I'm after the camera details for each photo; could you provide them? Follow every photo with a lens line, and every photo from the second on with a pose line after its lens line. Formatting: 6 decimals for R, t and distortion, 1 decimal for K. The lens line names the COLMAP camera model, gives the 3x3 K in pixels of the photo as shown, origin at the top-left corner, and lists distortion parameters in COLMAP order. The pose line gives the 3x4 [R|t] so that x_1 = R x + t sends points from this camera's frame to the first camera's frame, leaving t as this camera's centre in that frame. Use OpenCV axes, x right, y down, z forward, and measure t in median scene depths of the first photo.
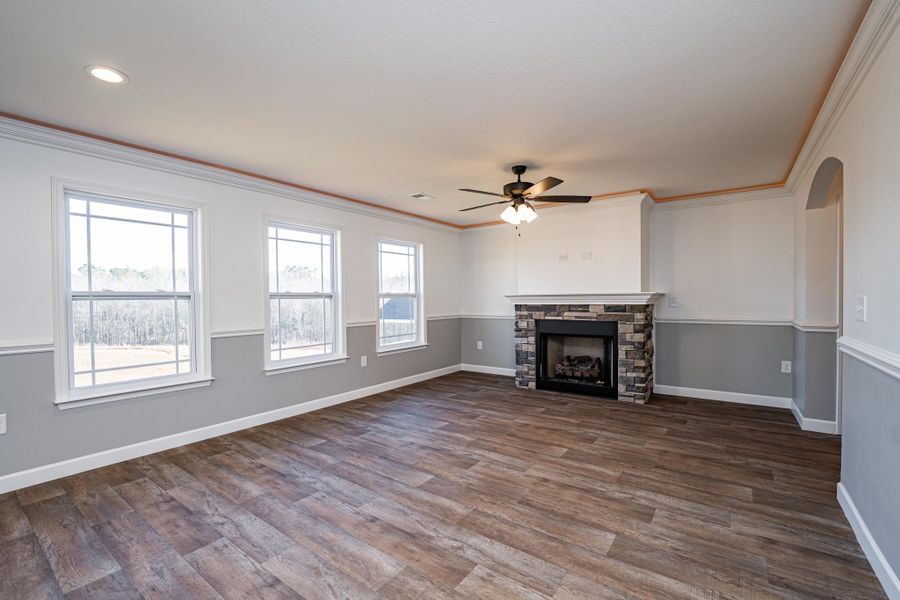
lens RADIAL K [[386.0, 0, 452.9], [0, 386.0, 302.6], [0, 0, 1]] dist [-0.019222, 0.000094]
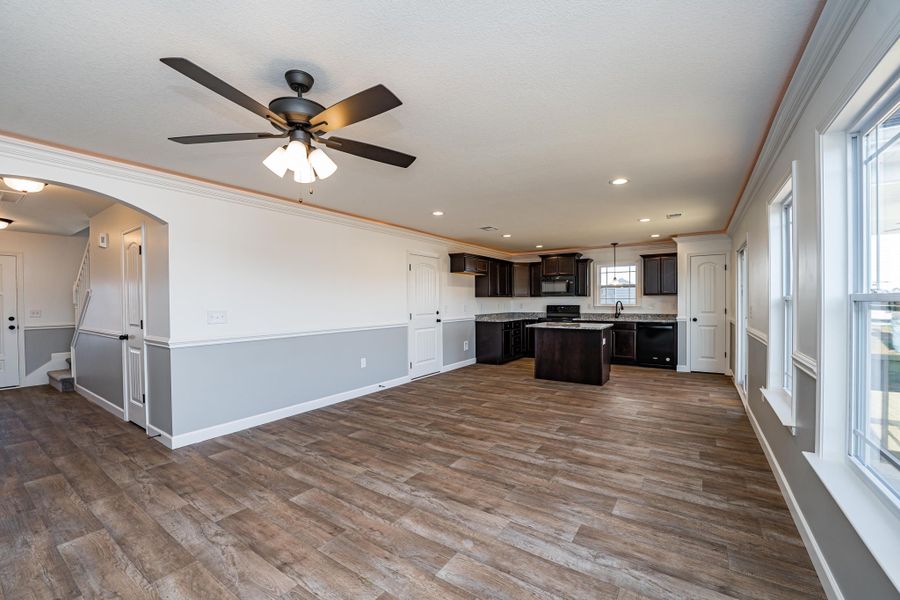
lens RADIAL K [[368.1, 0, 449.9], [0, 368.1, 305.4], [0, 0, 1]] dist [-0.022387, -0.000168]
pose [[-0.999499, 0.018449, -0.025721, -0.018068], [0.017859, 0.999576, 0.022985, -0.027001], [0.026134, 0.022514, -0.999405, 1.226132]]
